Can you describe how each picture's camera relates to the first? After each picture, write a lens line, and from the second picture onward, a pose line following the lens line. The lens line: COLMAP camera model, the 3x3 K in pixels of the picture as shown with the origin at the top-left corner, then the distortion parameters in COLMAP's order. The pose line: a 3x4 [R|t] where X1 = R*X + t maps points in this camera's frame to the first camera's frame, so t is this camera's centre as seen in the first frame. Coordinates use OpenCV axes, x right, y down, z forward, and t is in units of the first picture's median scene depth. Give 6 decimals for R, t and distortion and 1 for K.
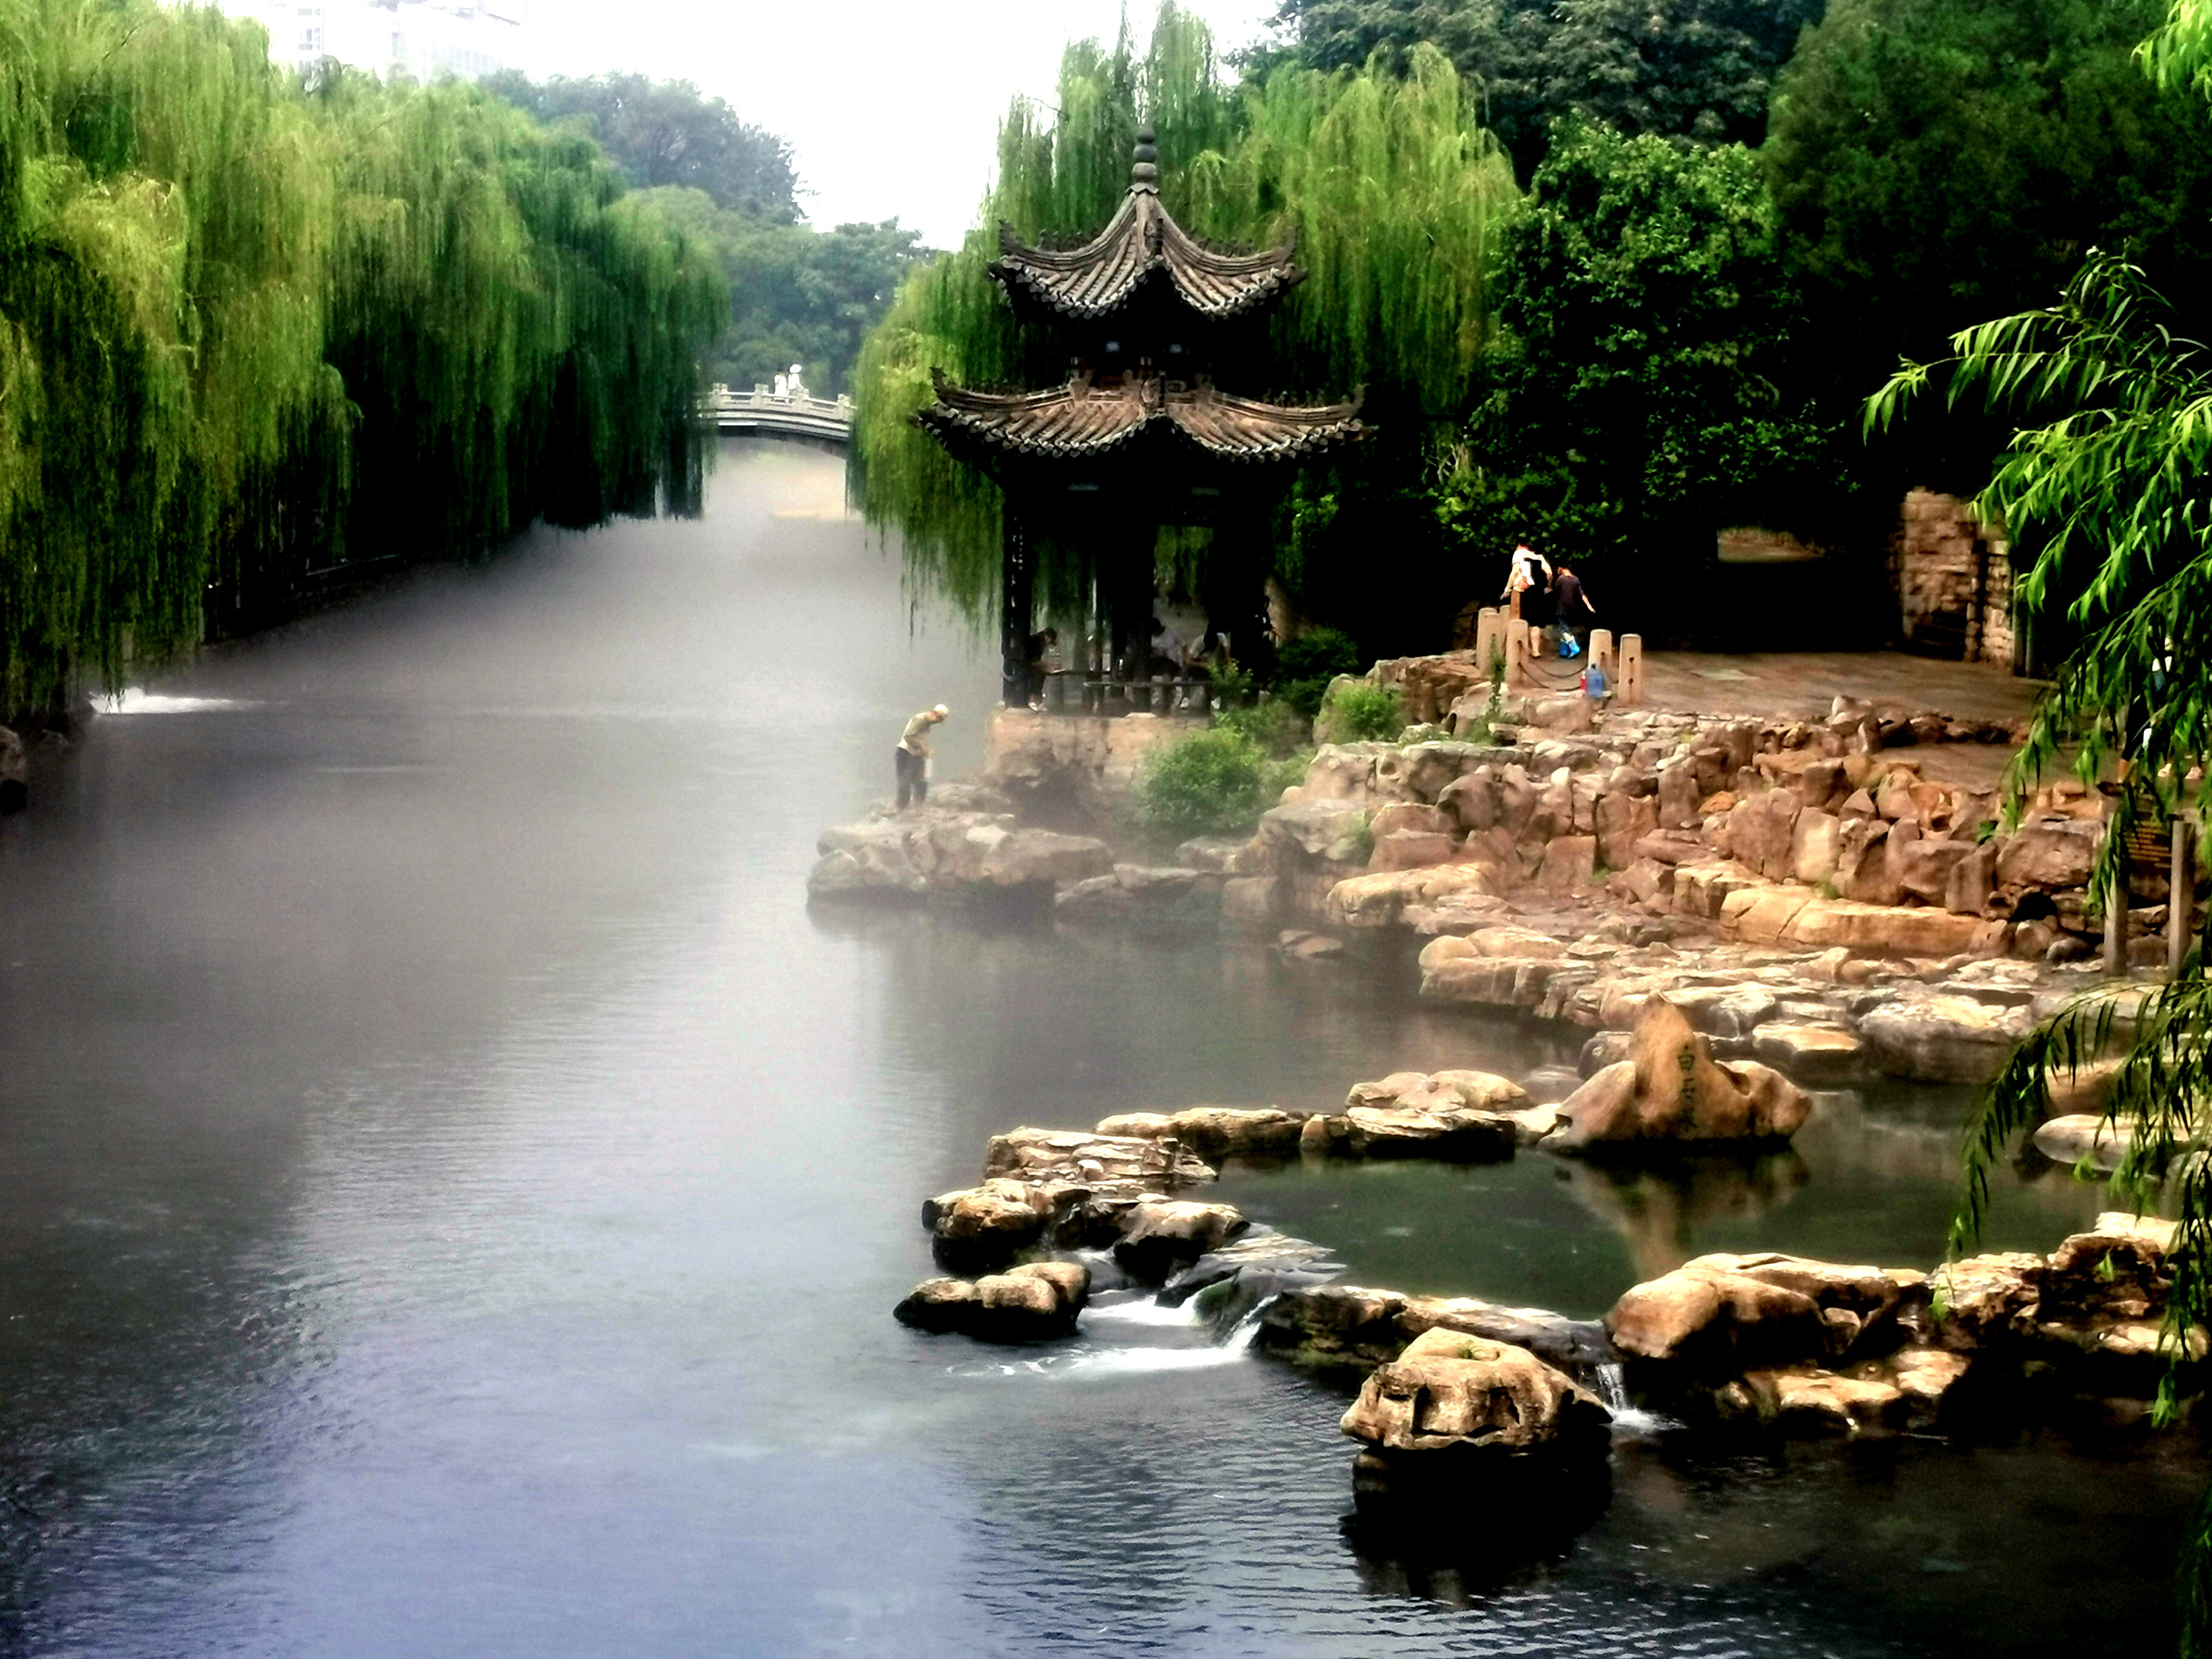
lens RADIAL K [[4951.7, 0, 972.6], [0, 4951.7, 729.1], [0, 0, 1]] dist [0.389442, -3.249375]
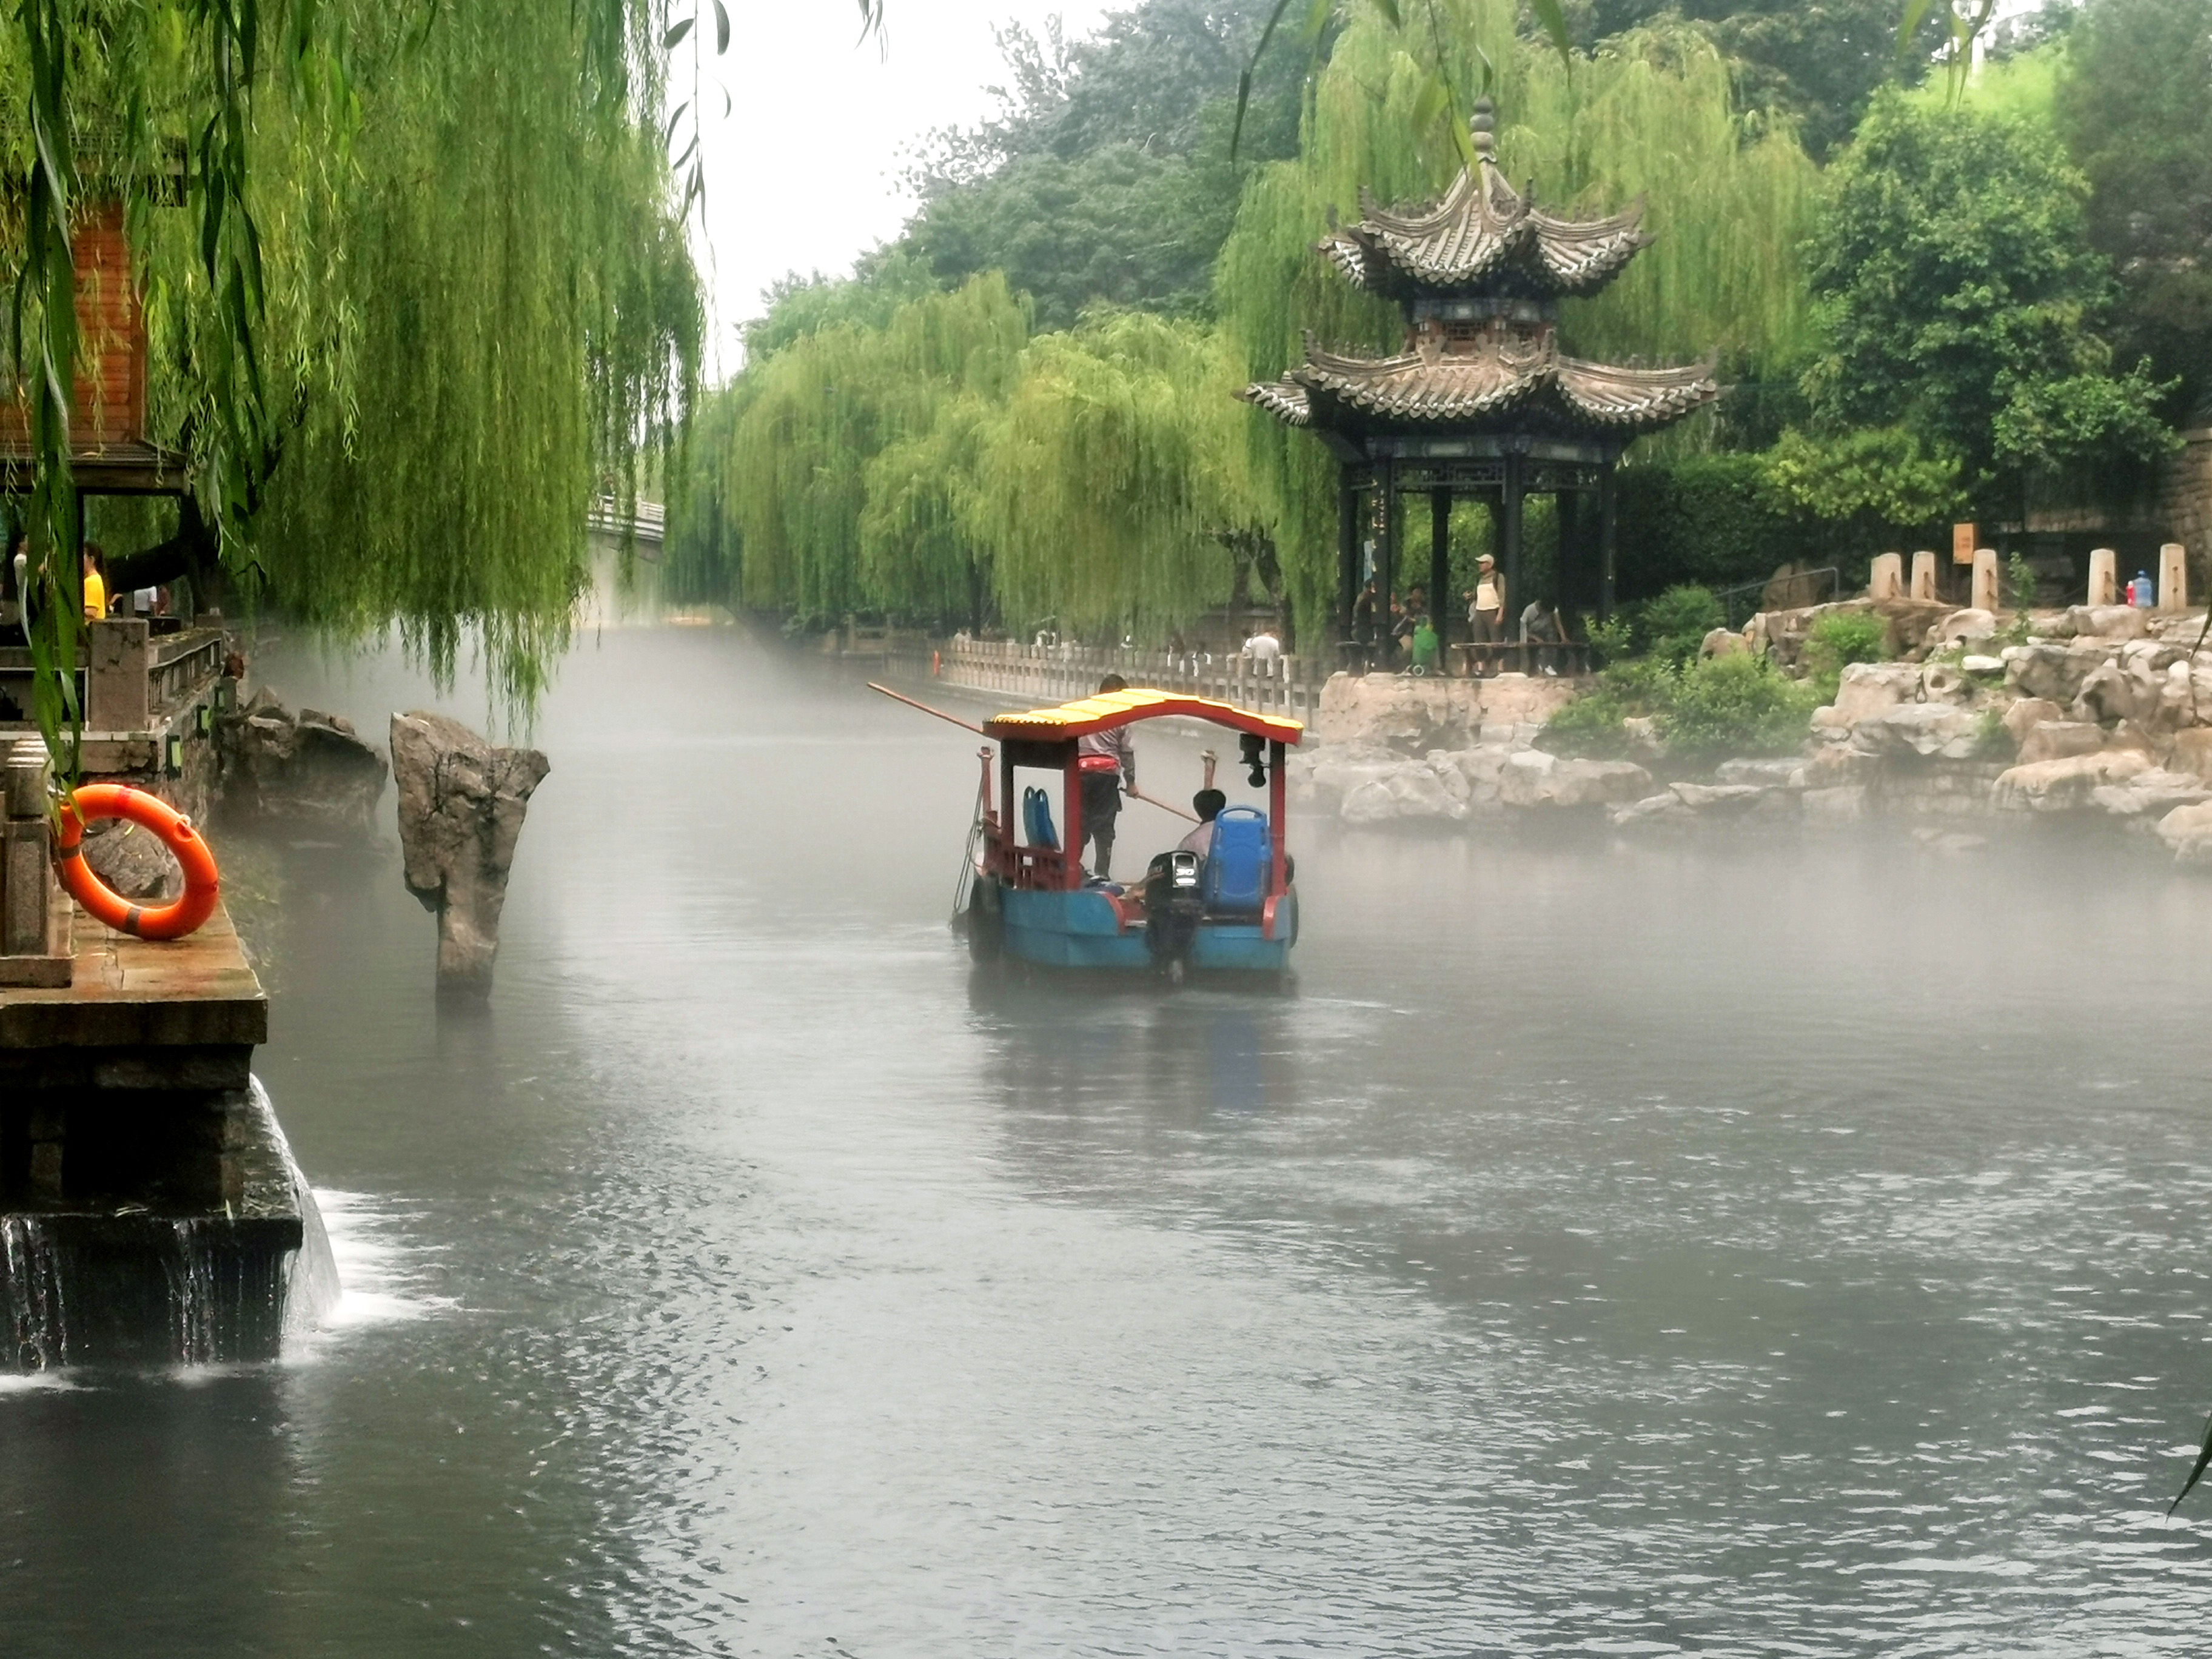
lens RADIAL K [[4865.8, 0, 1106.0], [0, 4865.8, 829.5], [0, 0, 1]] dist [0.118133, -0.563225]
pose [[0.993991, -0.021271, 0.107372, -0.153827], [0.021959, 0.999745, -0.005237, 0.031648], [-0.107233, 0.007563, 0.994205, 0.027531]]
